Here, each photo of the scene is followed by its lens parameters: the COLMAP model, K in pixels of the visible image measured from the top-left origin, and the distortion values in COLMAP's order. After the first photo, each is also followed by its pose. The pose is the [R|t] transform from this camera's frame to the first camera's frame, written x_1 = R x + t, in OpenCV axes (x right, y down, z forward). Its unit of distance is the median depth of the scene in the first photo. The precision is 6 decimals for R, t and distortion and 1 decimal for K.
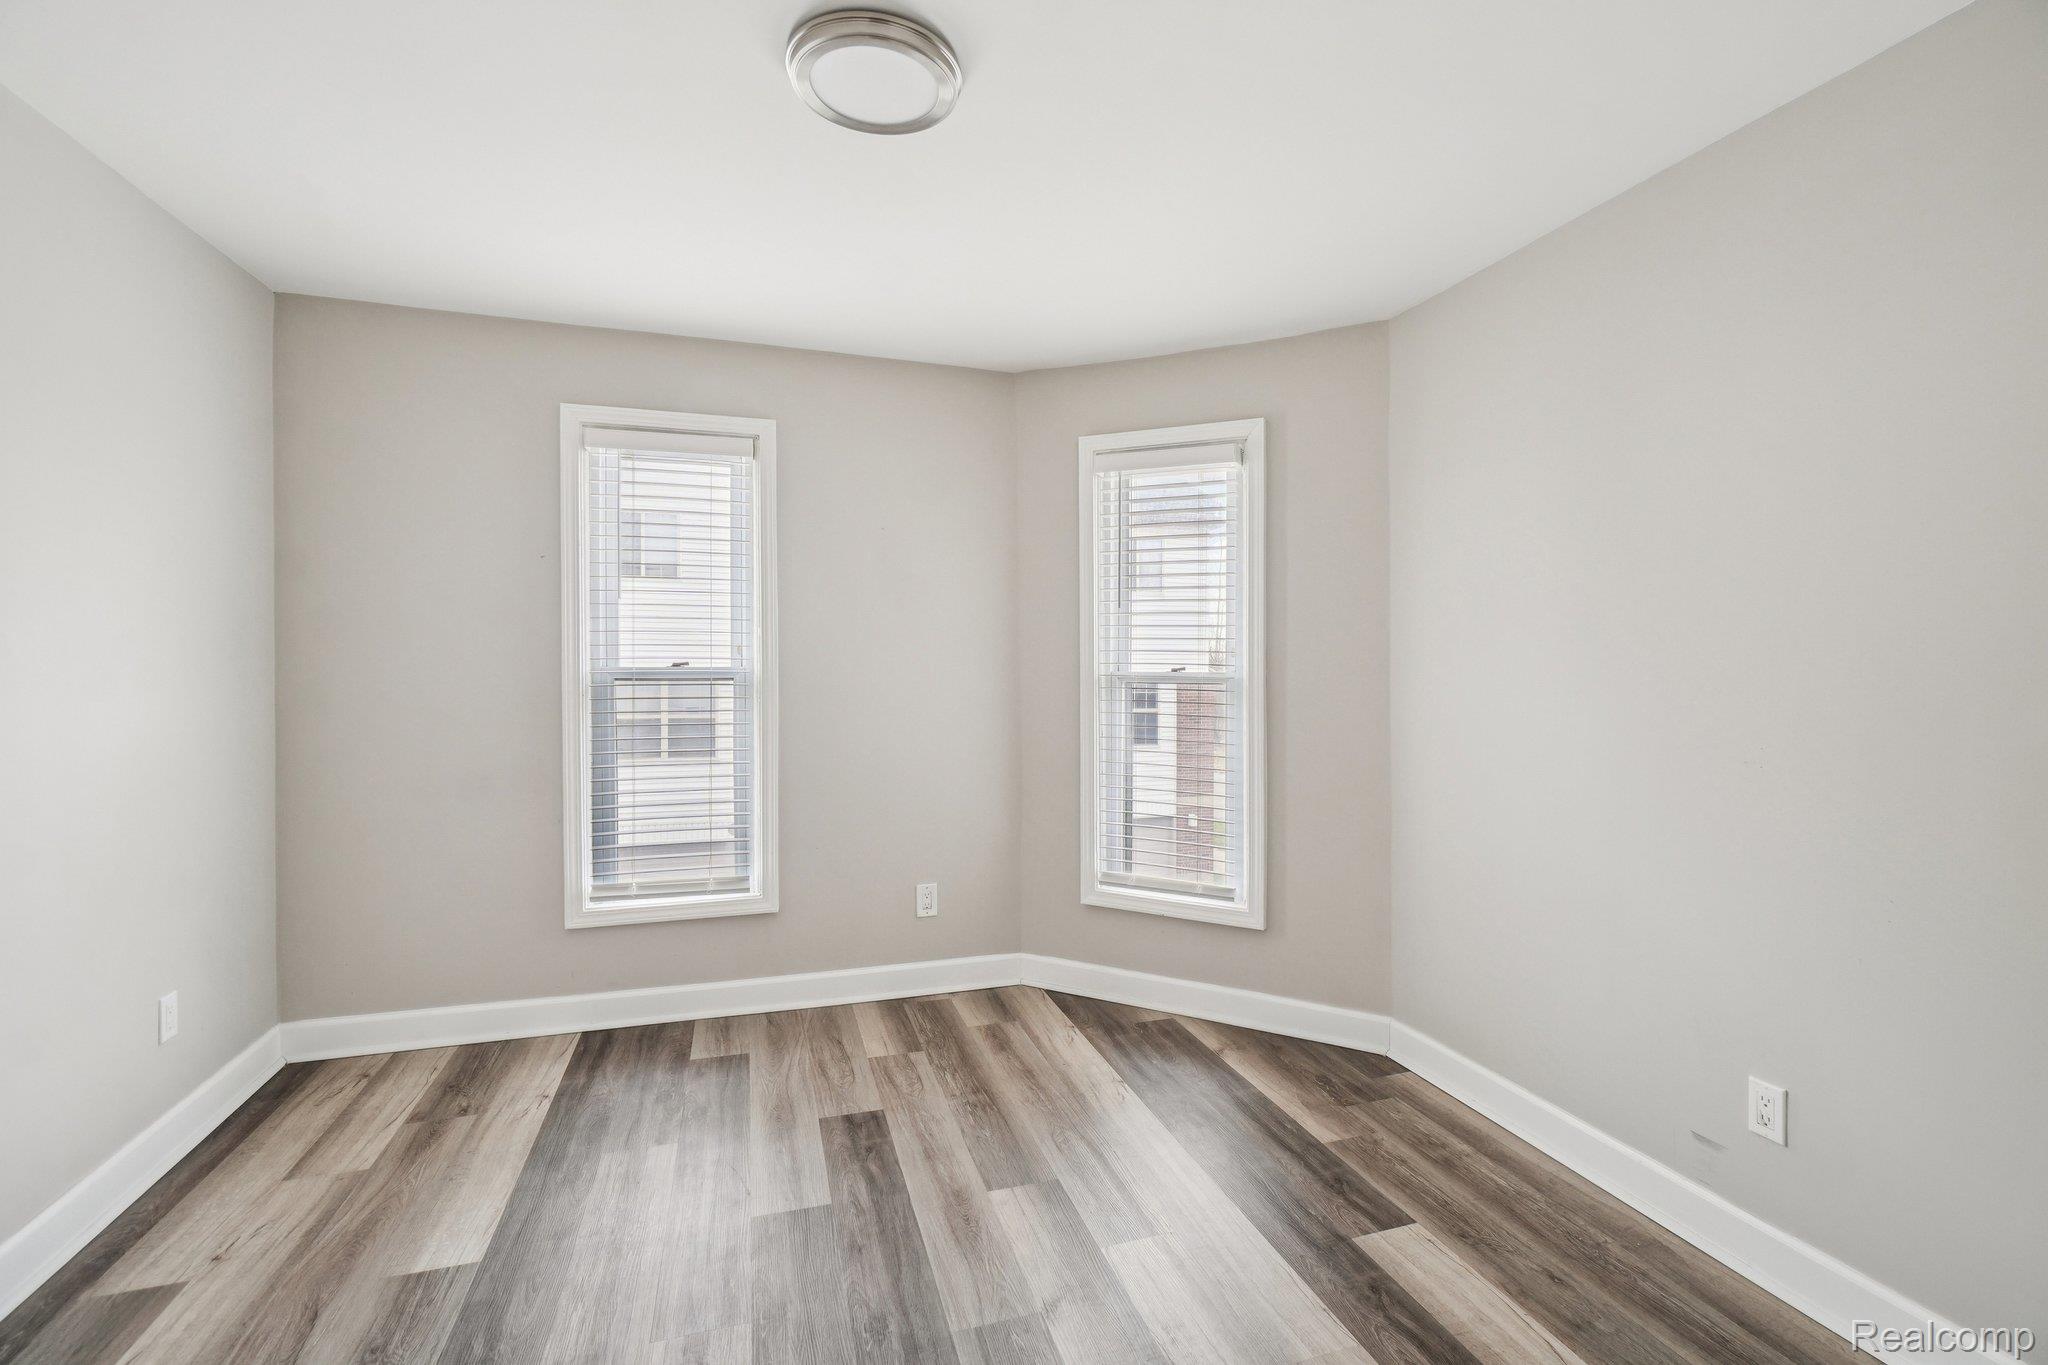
lens RADIAL K [[883.3, 0, 1030.6], [0, 883.3, 666.6], [0, 0, 1]] dist [-0.013992, -0.000018]
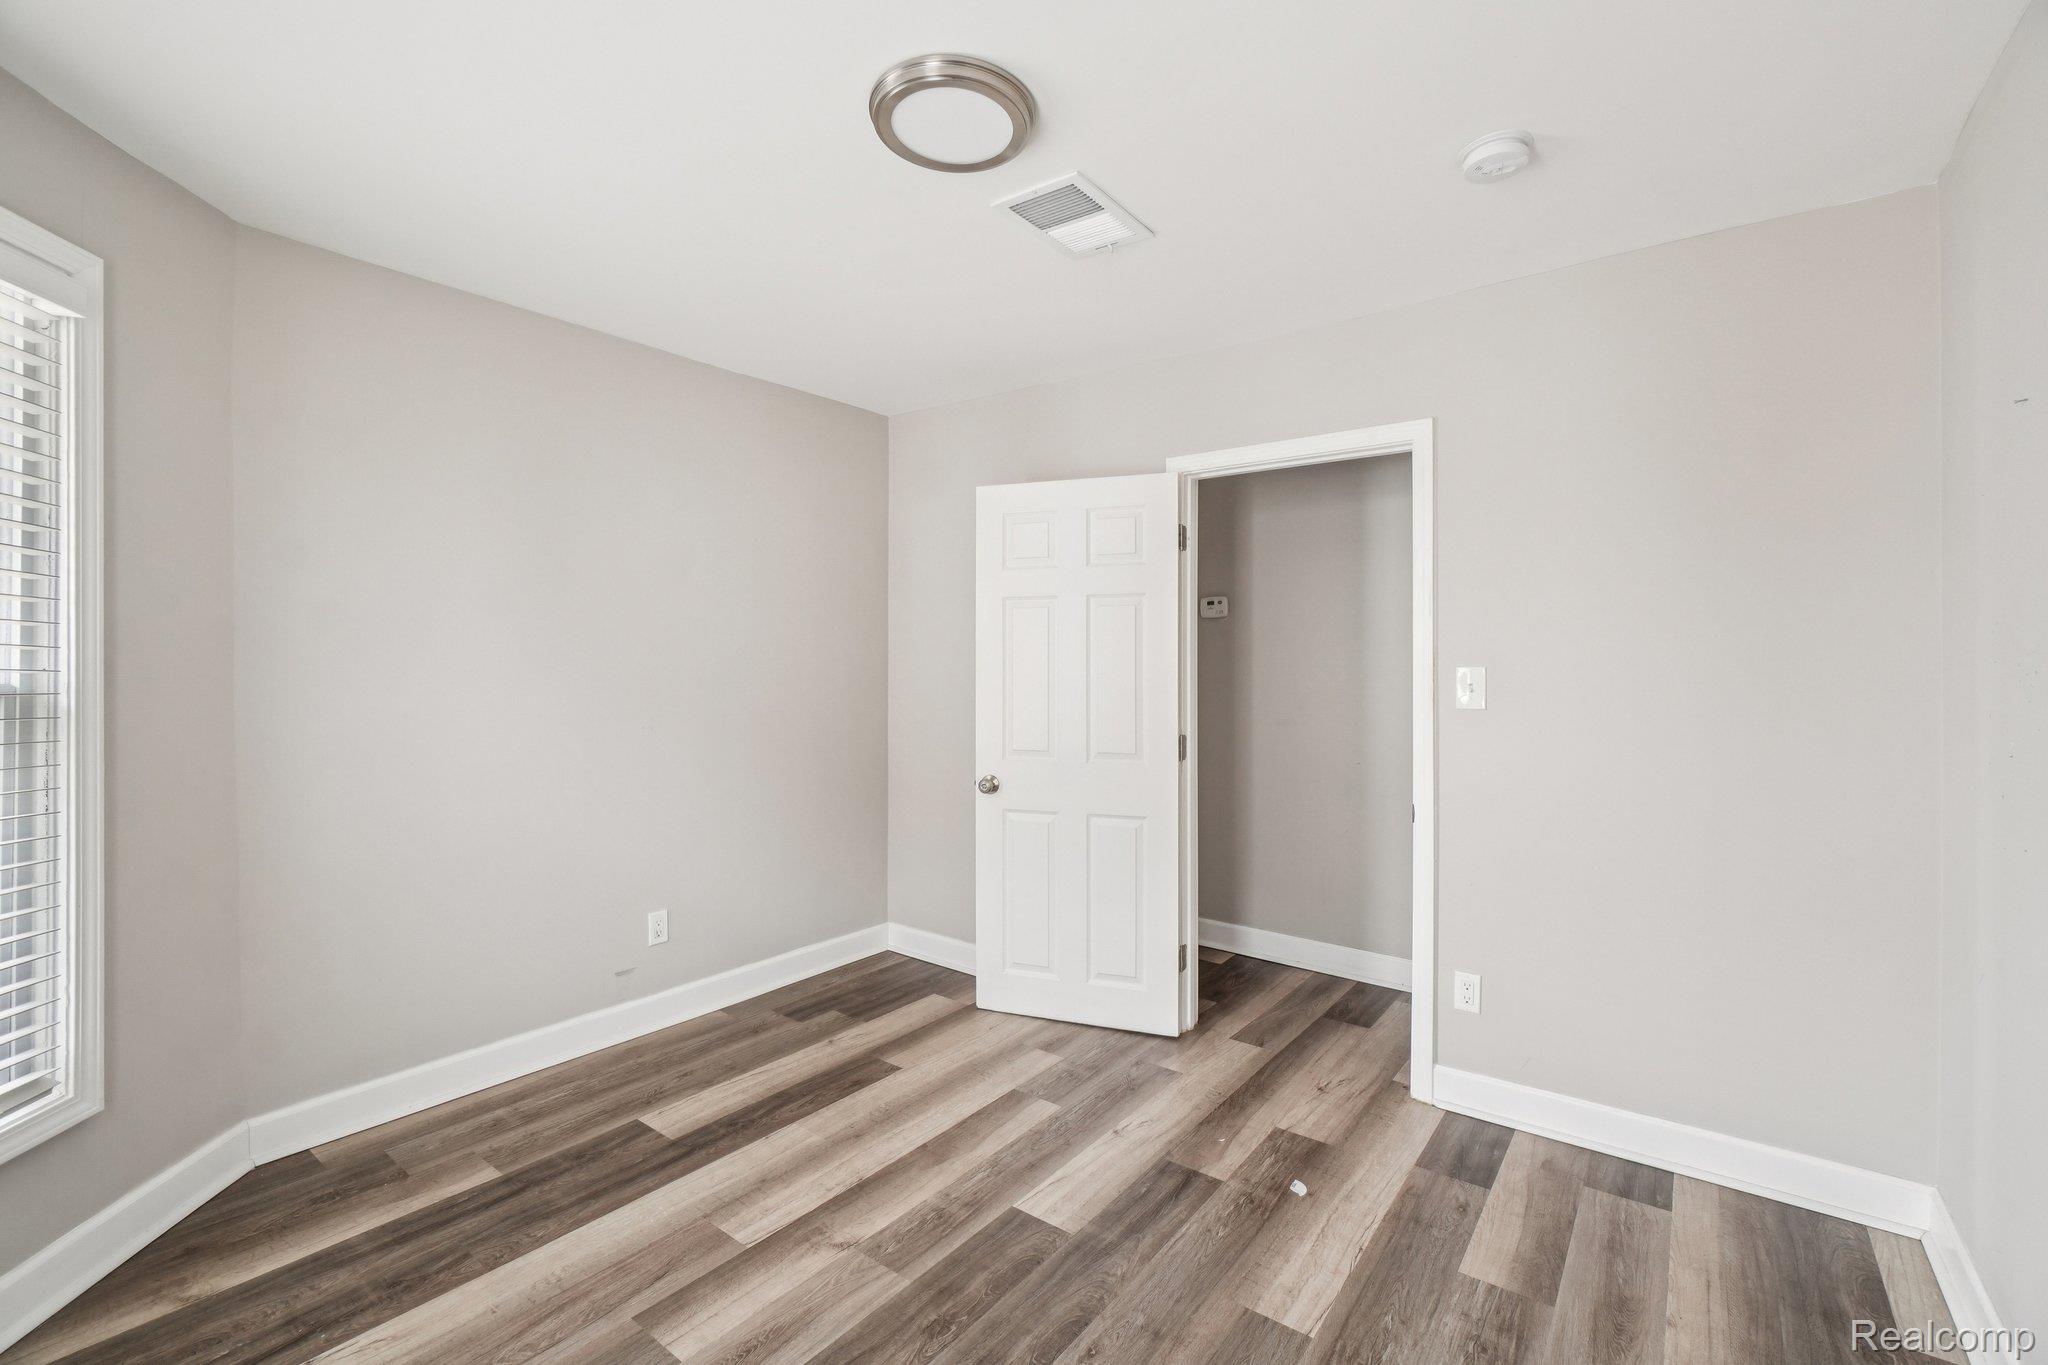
lens RADIAL K [[883.3, 0, 1030.6], [0, 883.3, 666.6], [0, 0, 1]] dist [-0.013992, -0.000018]
pose [[-0.574442, -0.010200, 0.818481, -0.883699], [-0.006756, 0.999947, 0.007720, -0.020741], [-0.818517, -0.001095, -0.574481, 1.245521]]
